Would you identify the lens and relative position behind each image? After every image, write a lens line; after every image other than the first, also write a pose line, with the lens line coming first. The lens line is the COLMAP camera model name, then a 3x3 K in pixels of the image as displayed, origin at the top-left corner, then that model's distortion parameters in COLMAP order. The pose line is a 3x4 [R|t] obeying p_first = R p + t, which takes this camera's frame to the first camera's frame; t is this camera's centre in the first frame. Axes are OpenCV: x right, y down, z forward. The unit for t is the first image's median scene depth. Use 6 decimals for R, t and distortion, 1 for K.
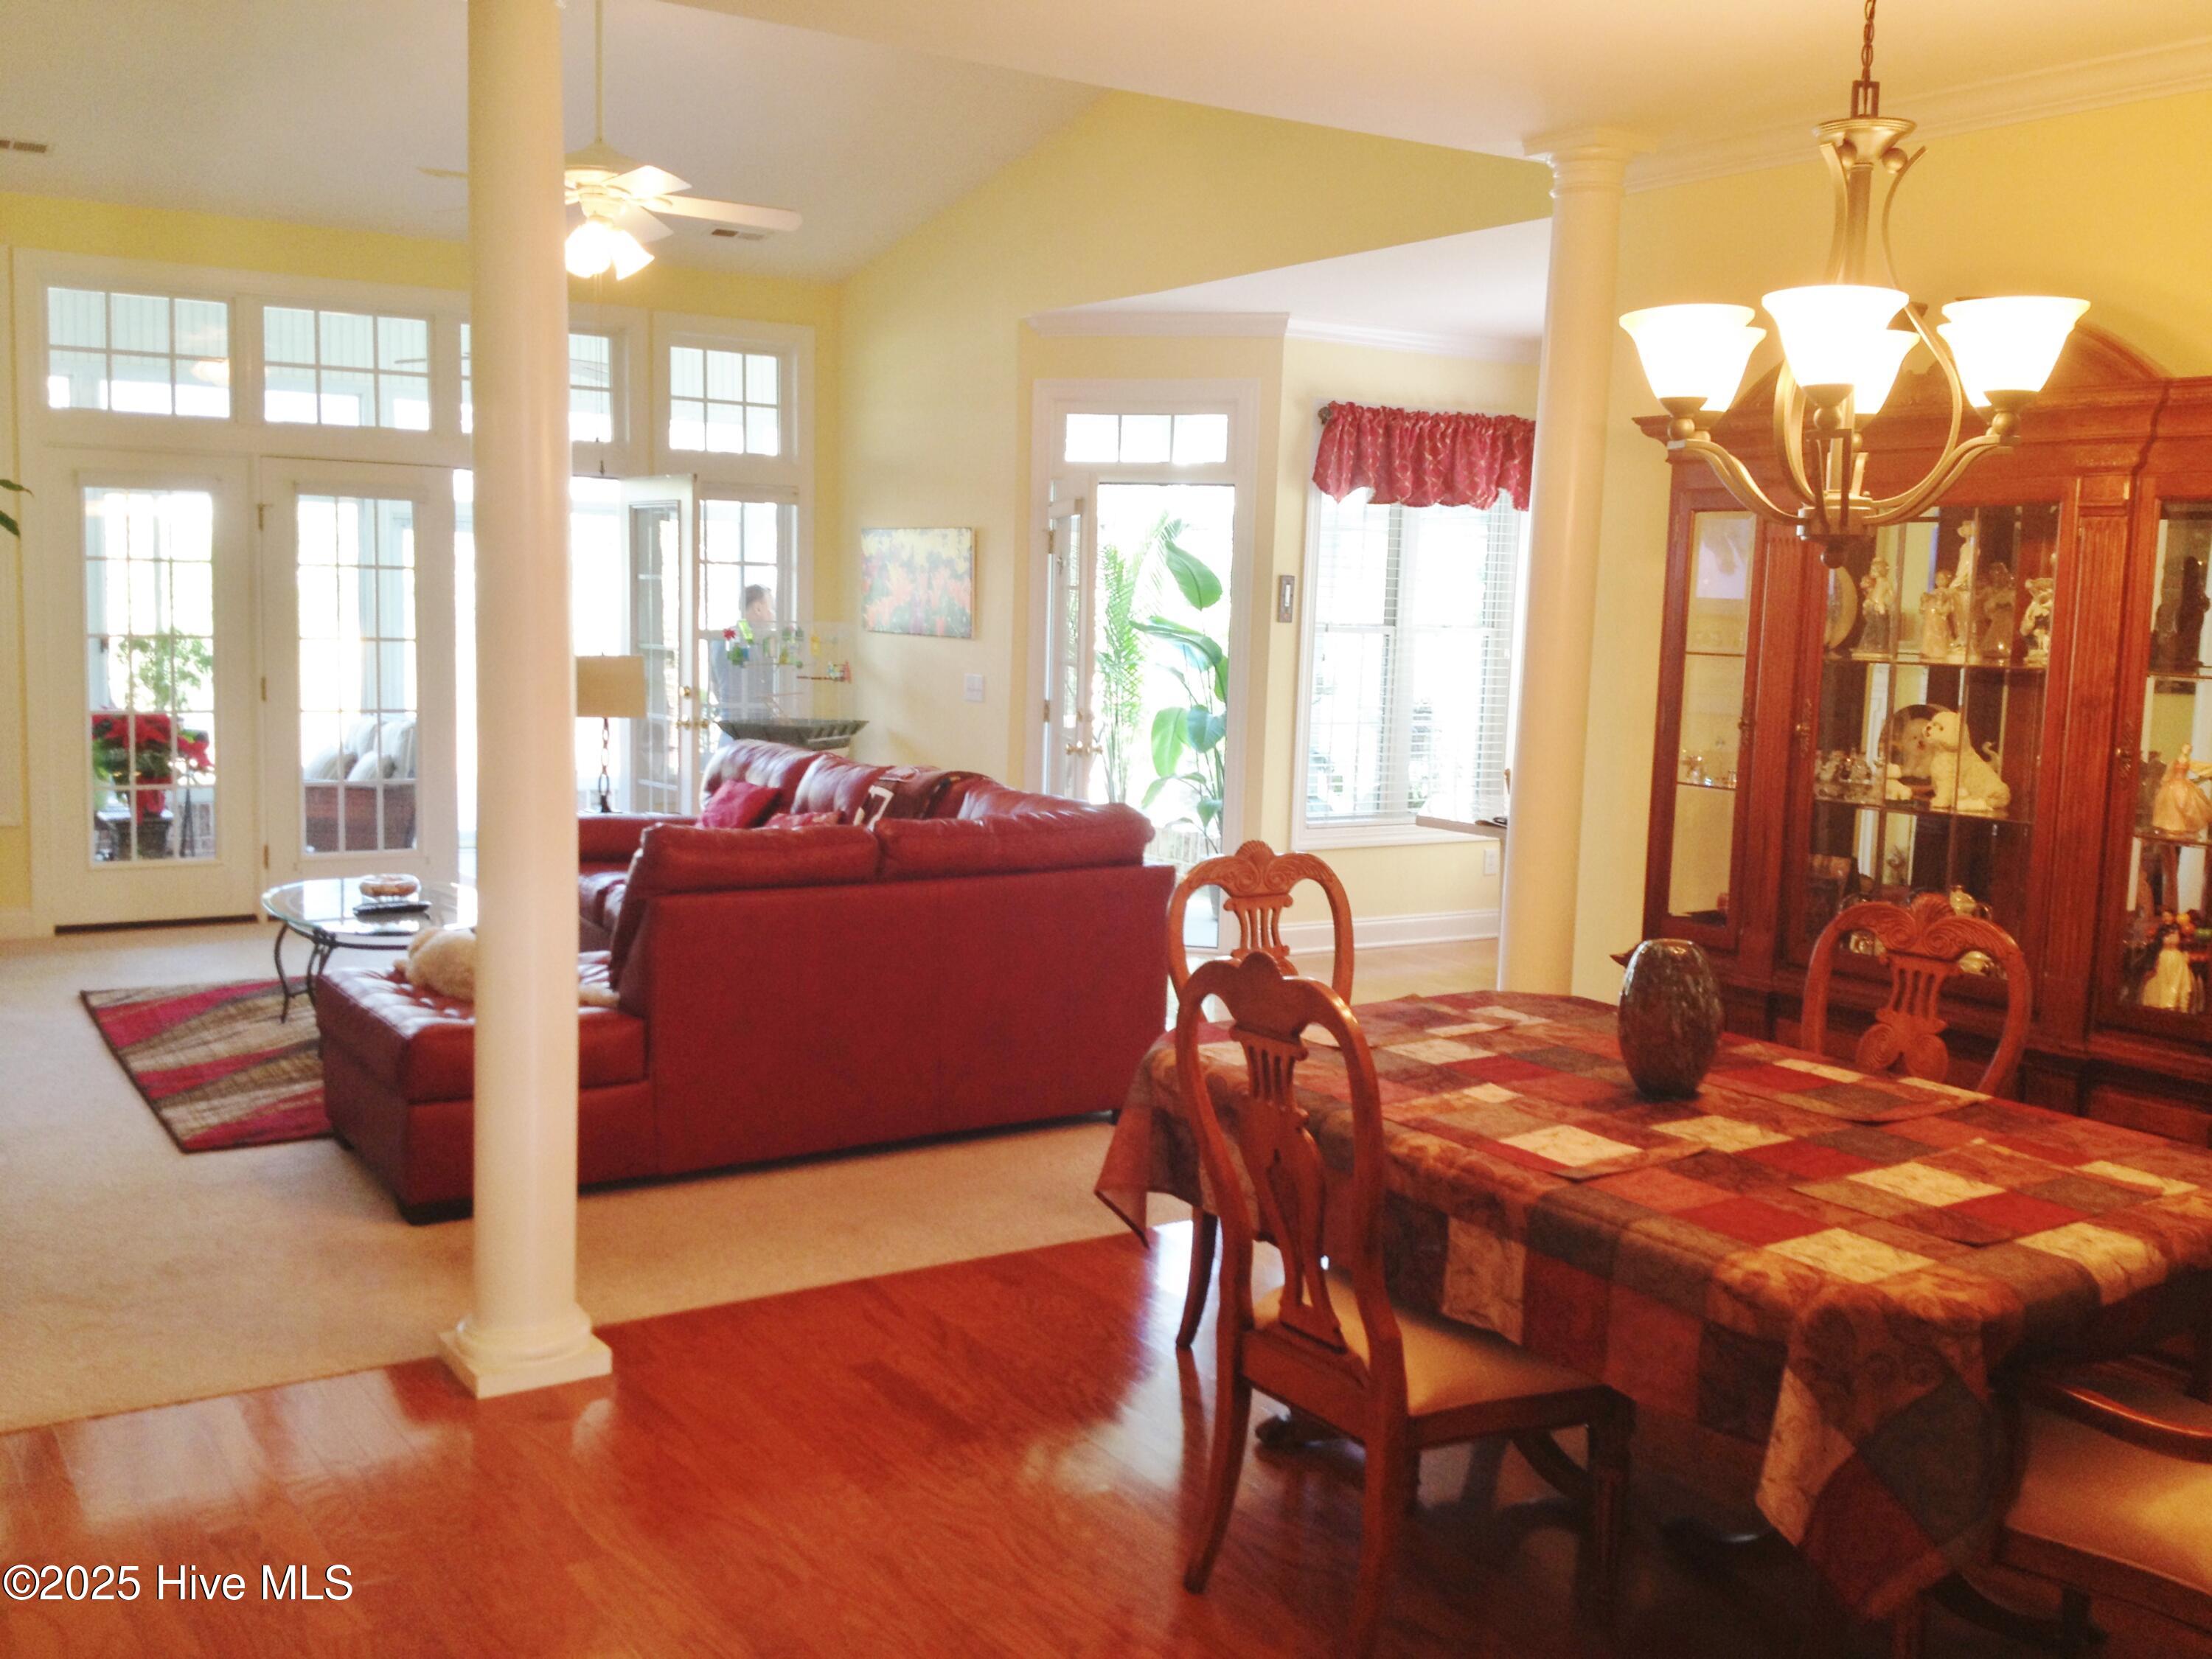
lens RADIAL K [[2056.7, 0, 1106.0], [0, 2056.7, 829.5], [0, 0, 1]] dist [0.186387, -0.443366]
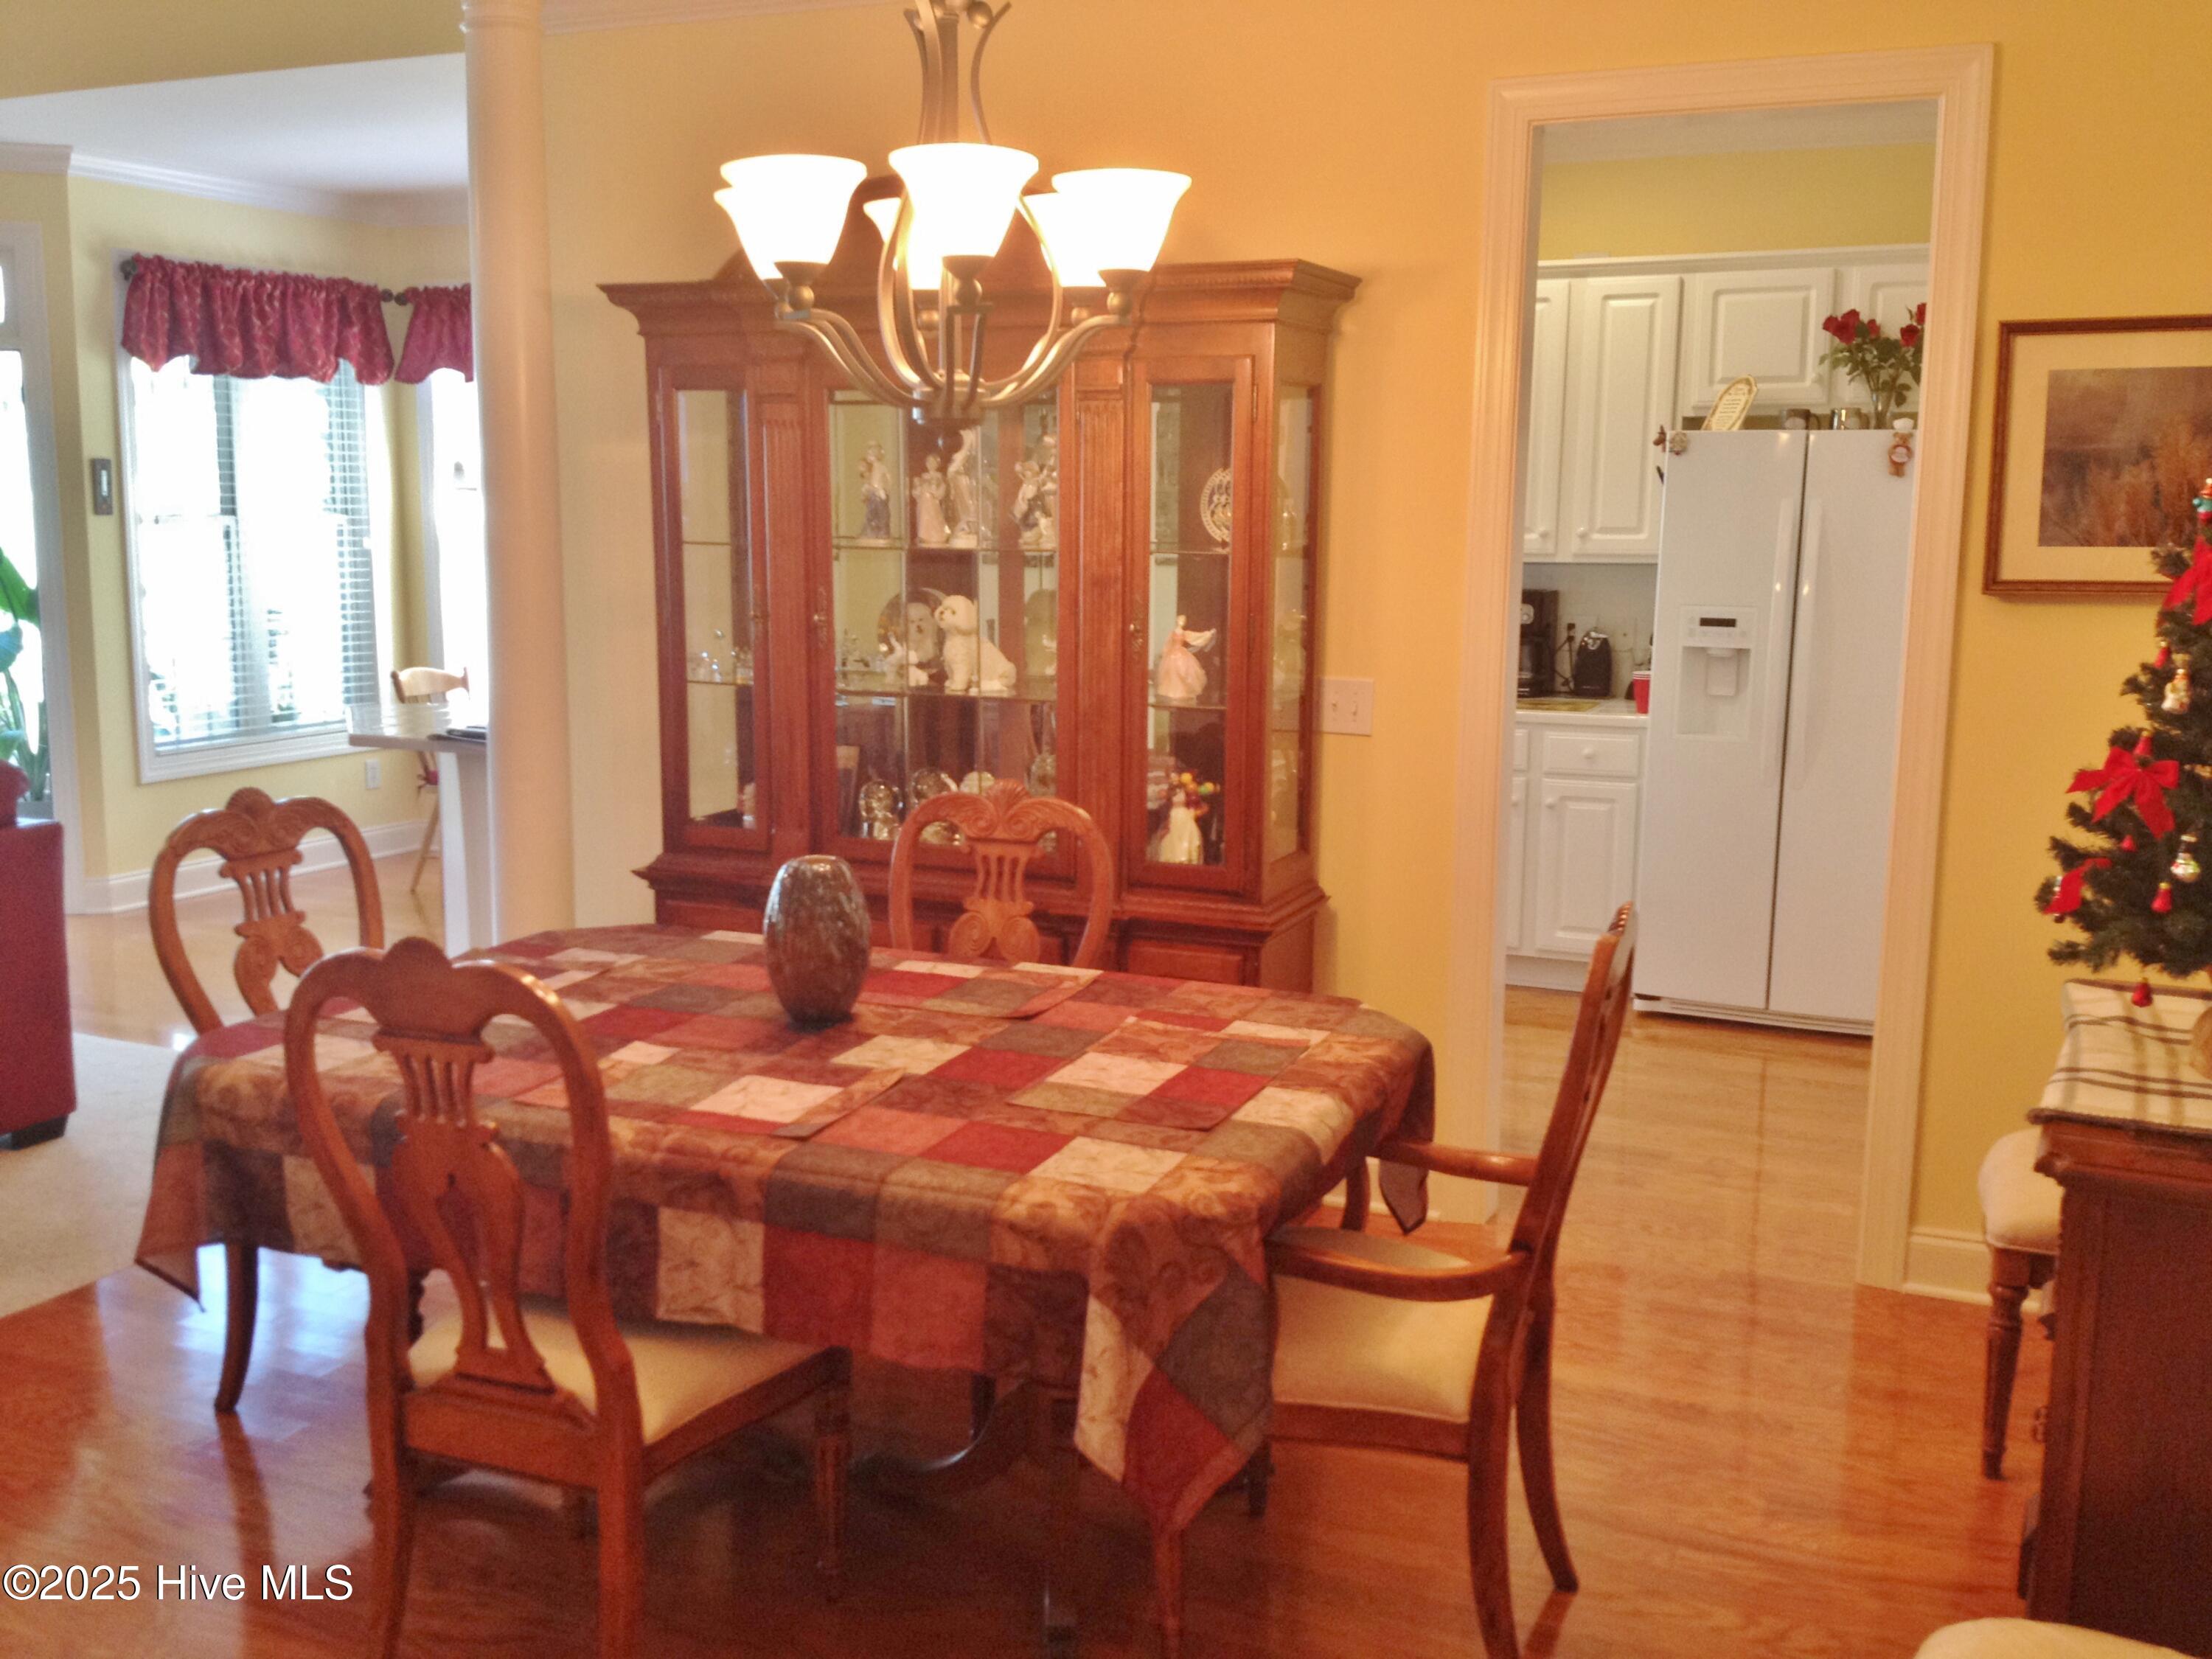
lens RADIAL K [[2056.7, 0, 1106.0], [0, 2056.7, 829.5], [0, 0, 1]] dist [0.186387, -0.443366]
pose [[0.837289, -0.107877, 0.536013, -0.124019], [0.077748, 0.993872, 0.078578, -0.023684], [-0.541205, -0.024119, 0.840545, 0.166807]]
